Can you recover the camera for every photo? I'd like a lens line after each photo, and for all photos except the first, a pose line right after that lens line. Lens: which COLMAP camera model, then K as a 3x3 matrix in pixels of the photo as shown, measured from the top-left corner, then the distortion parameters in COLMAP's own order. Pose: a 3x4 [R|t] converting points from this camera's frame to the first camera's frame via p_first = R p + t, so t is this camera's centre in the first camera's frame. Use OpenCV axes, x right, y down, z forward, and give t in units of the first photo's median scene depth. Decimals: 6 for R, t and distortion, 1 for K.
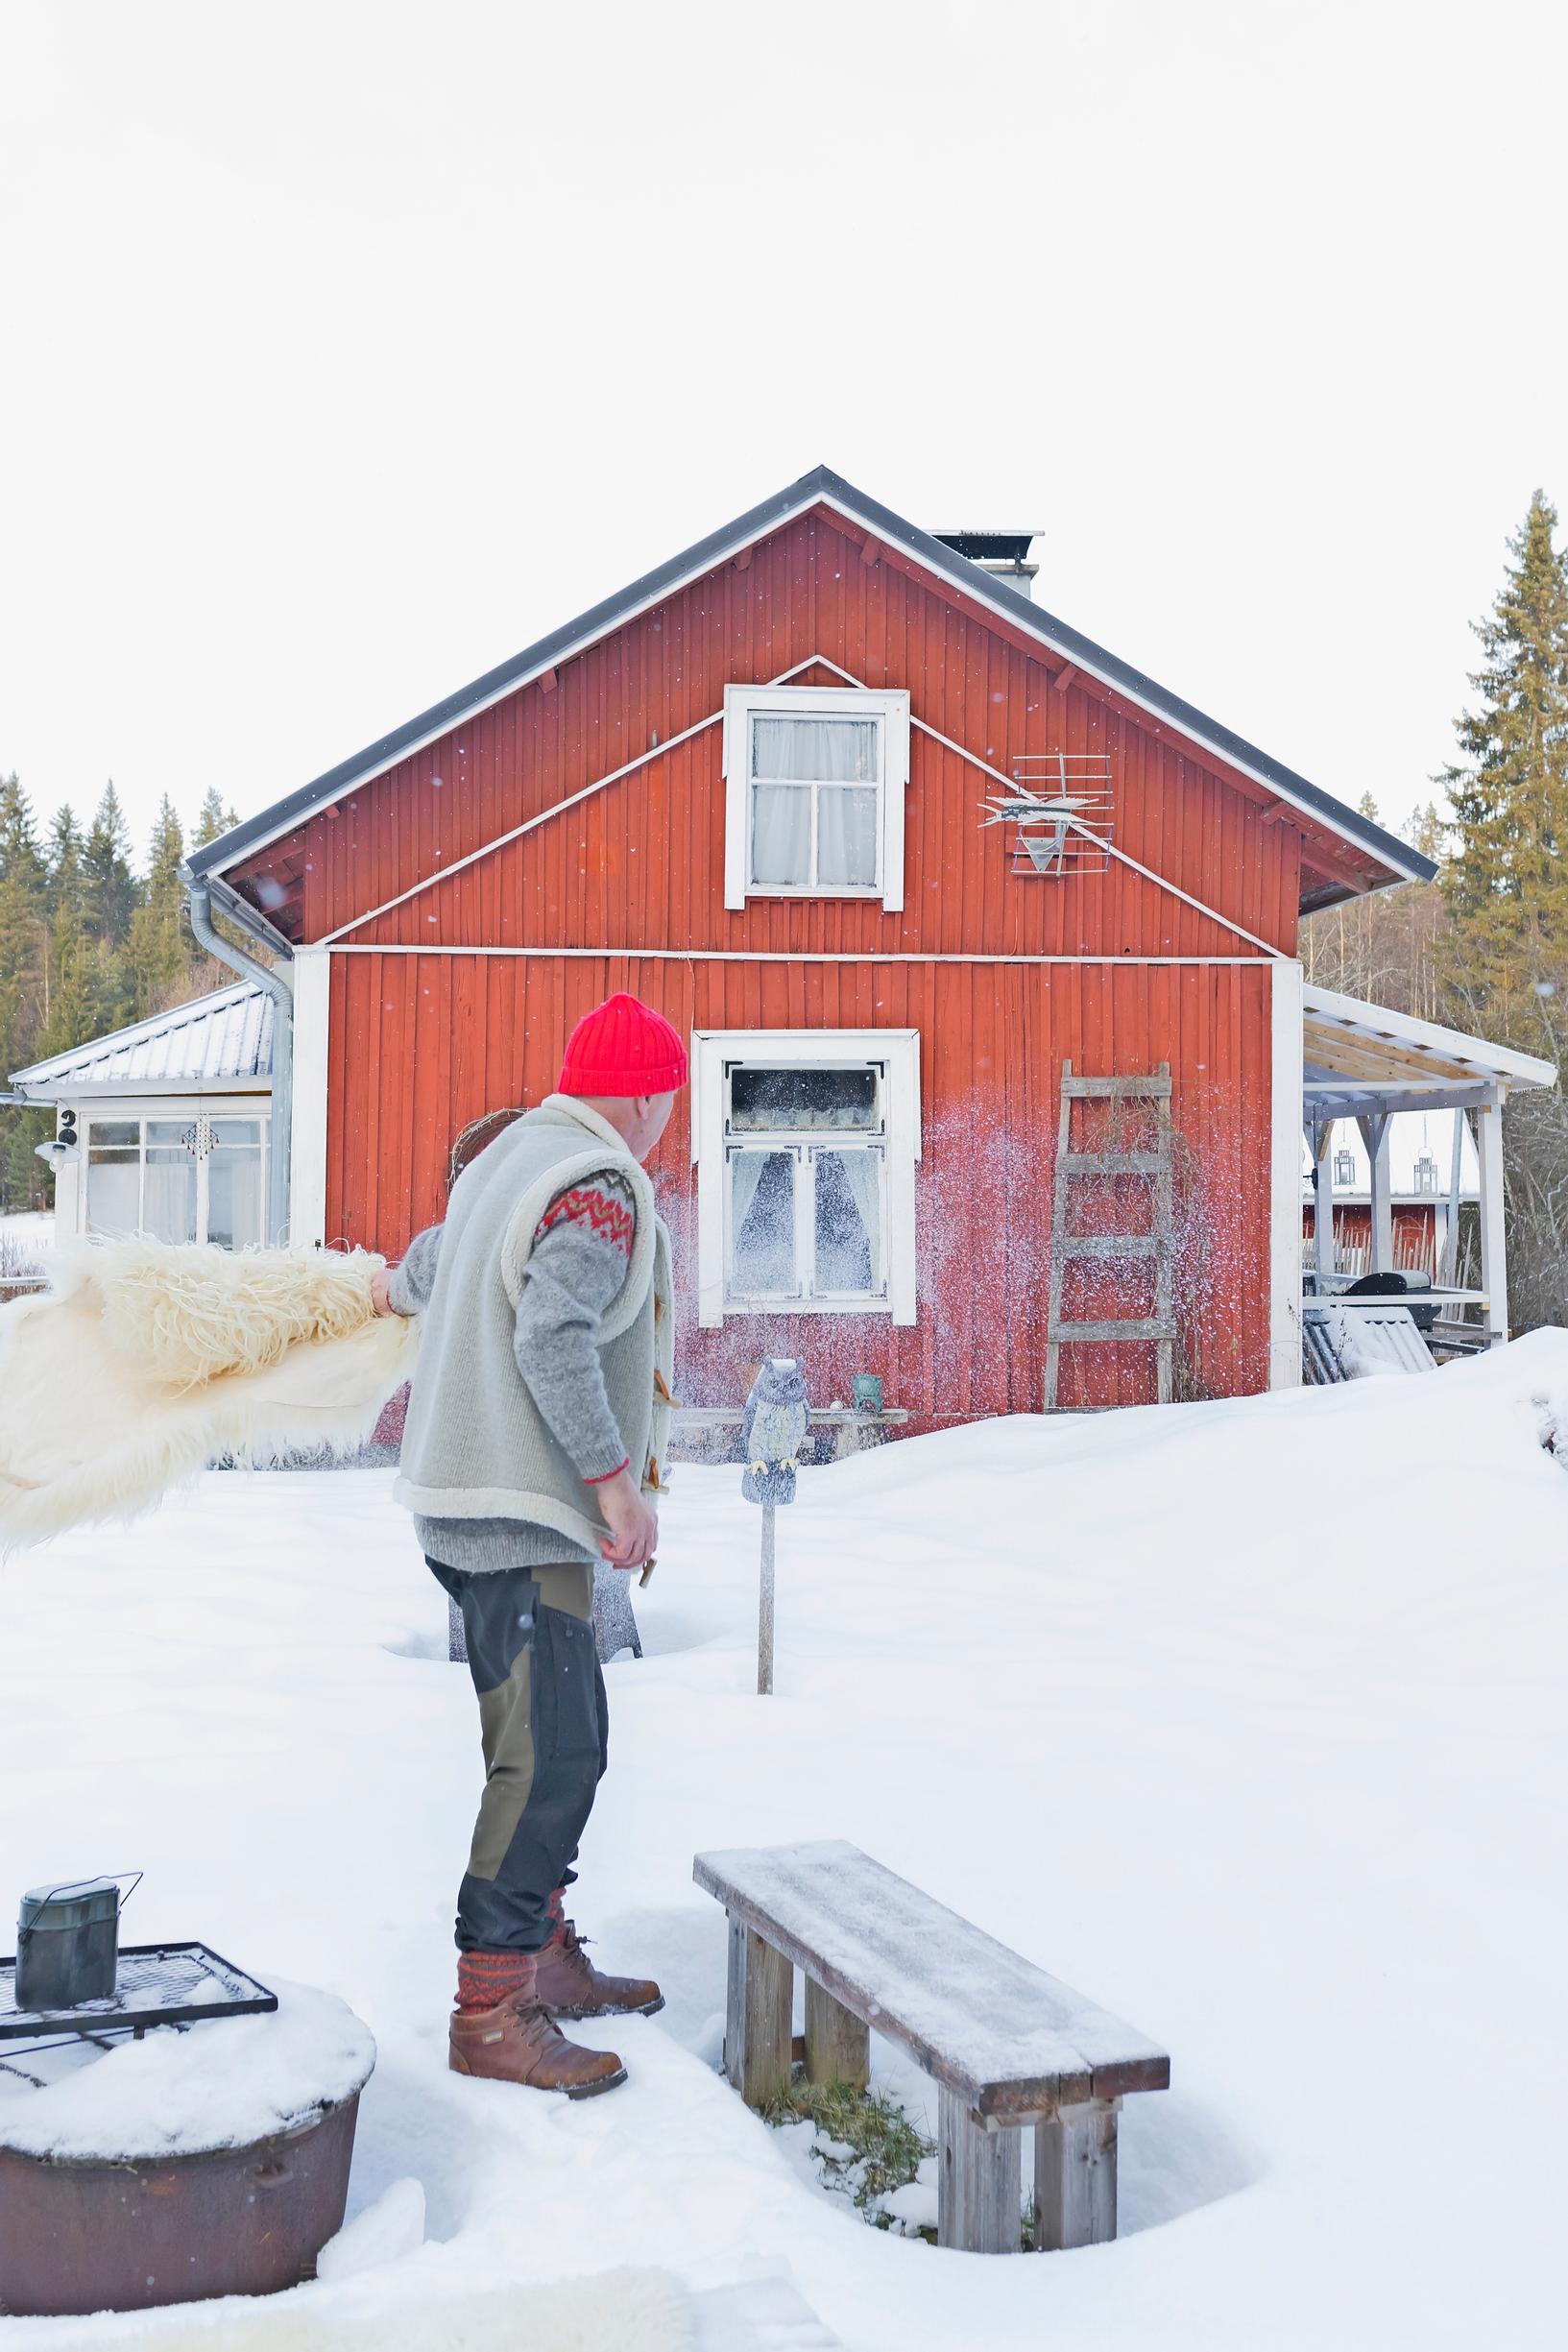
lens RADIAL K [[2441.5, 0, 778.3], [0, 2441.5, 1129.6], [0, 0, 1]] dist [-0.001166, -0.002882]
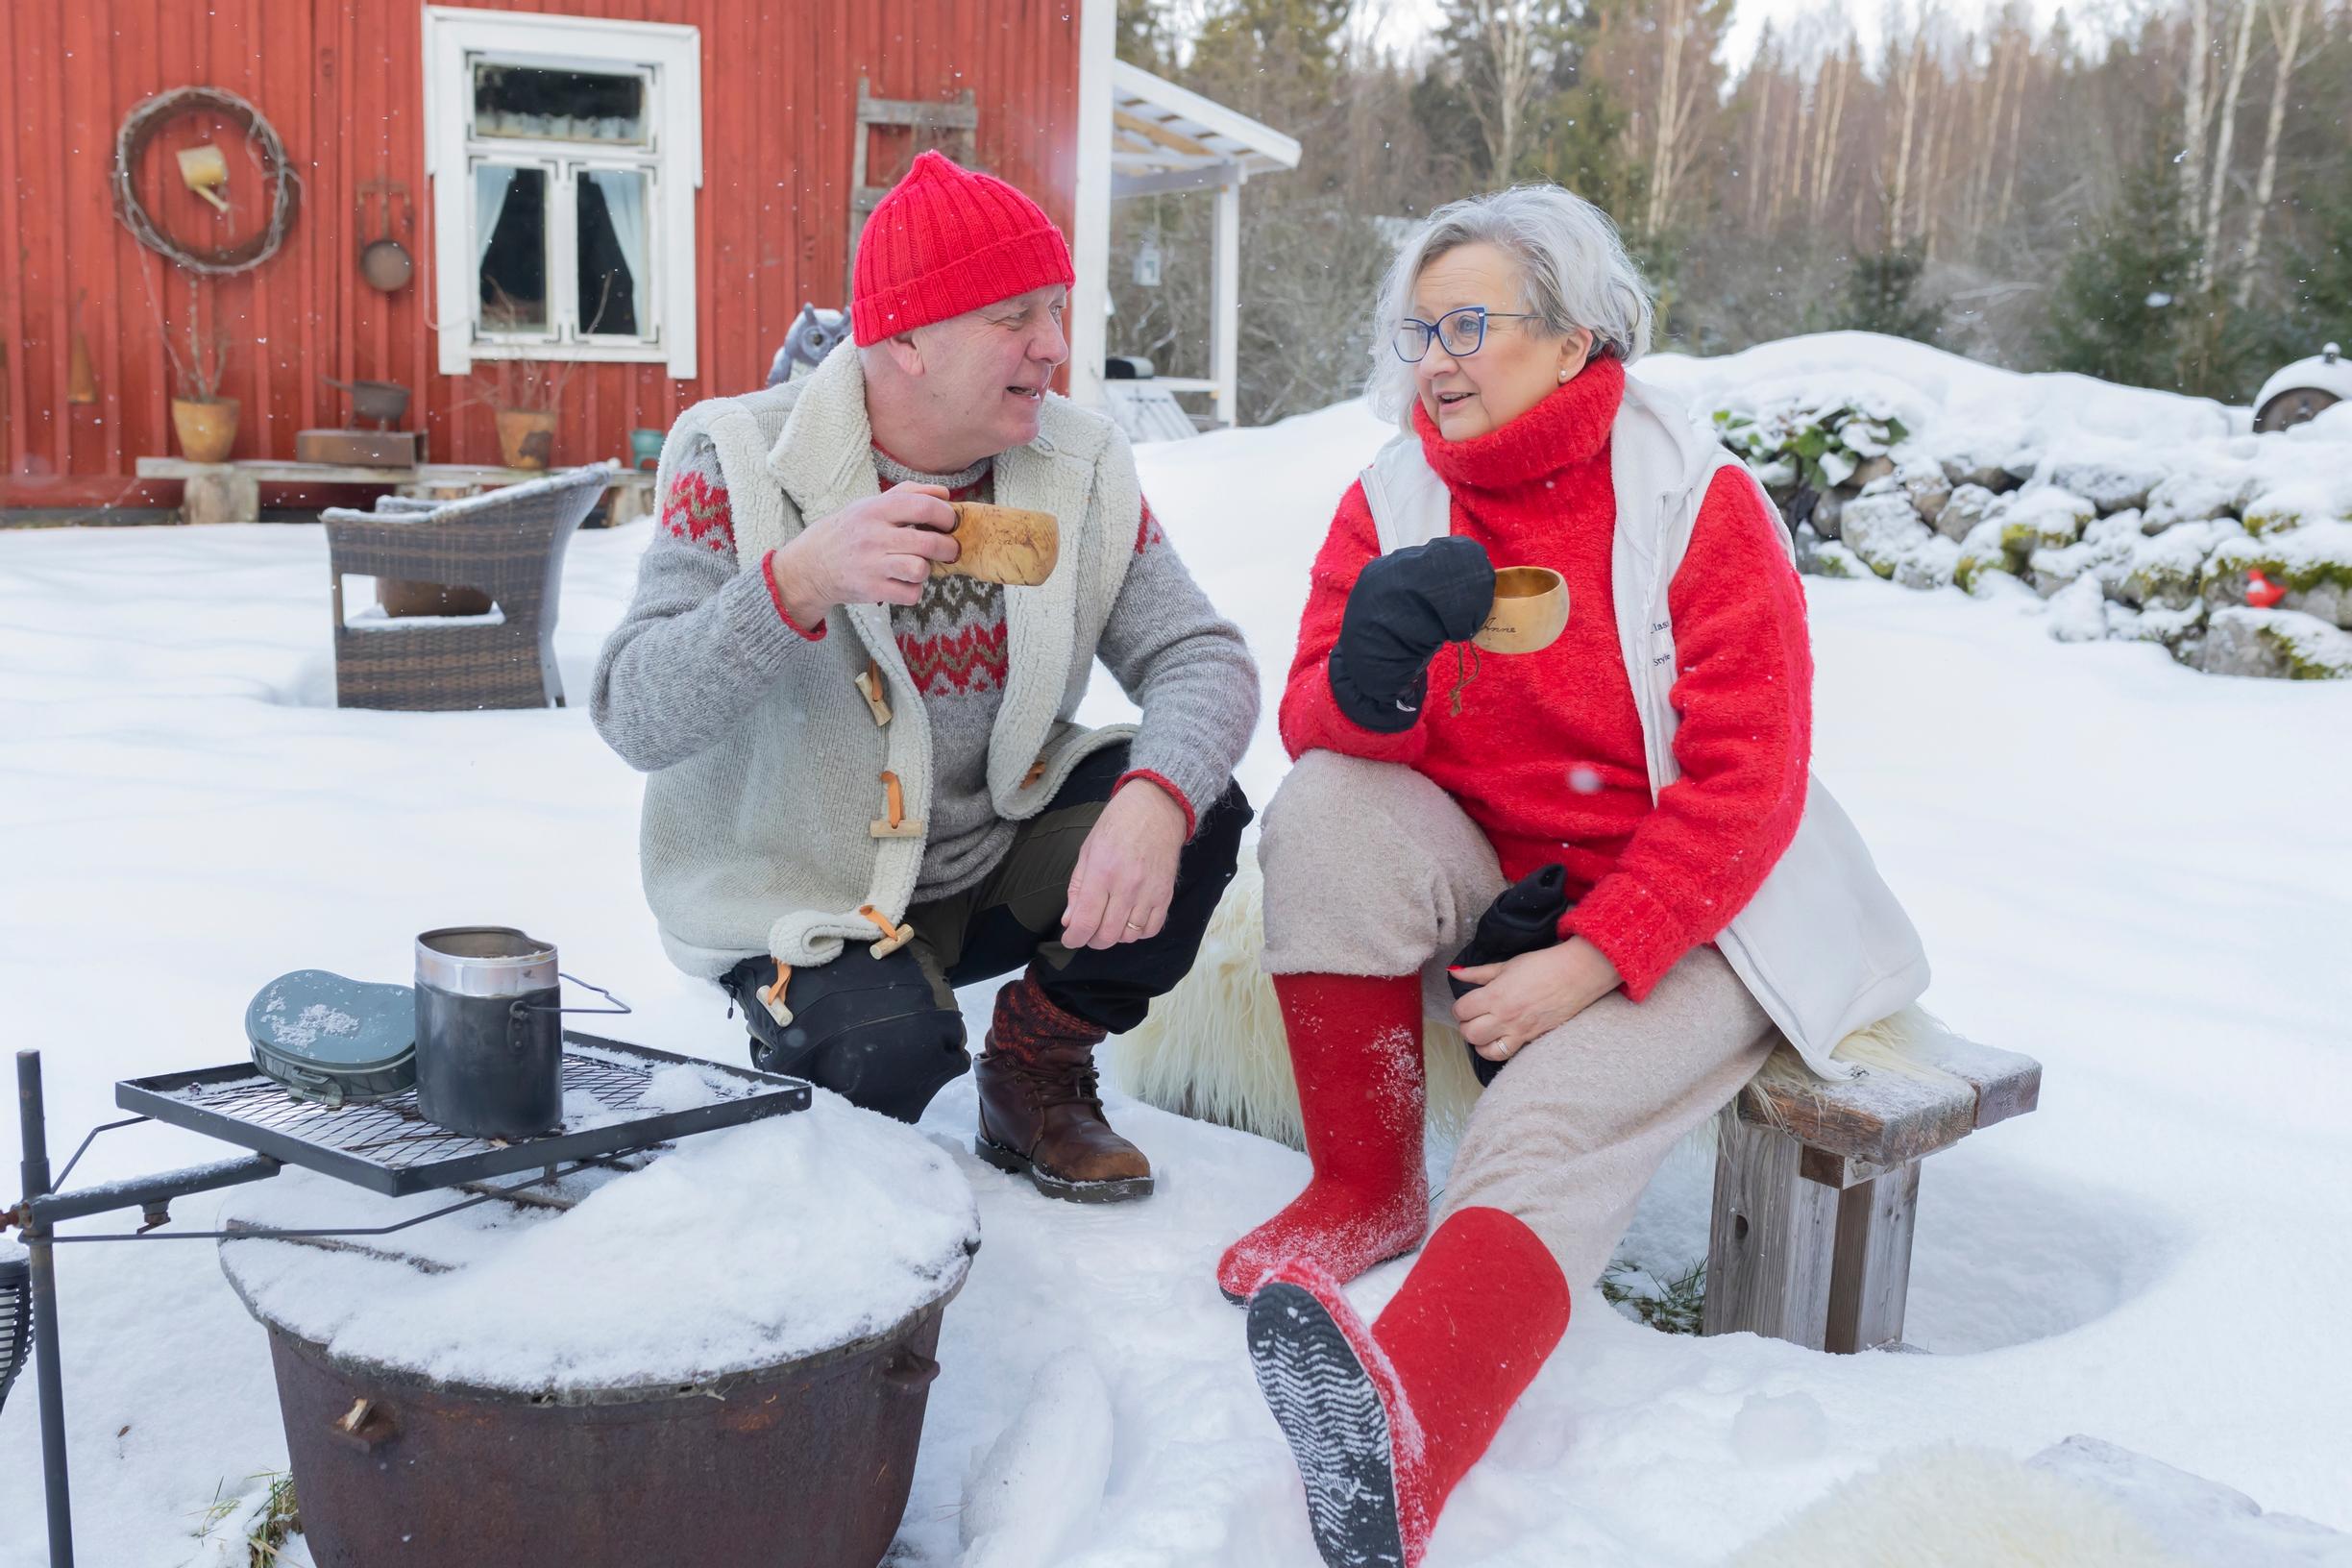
lens RADIAL K [[2441.8, 0, 1281.9], [0, 2441.8, 772.6], [0, 0, 1]] dist [-0.001166, -0.002882]
pose [[0.935346, -0.035030, 0.351996, -0.062104], [-0.039931, 0.978268, 0.203463, 0.032384], [-0.351473, -0.204364, 0.913620, 0.090406]]
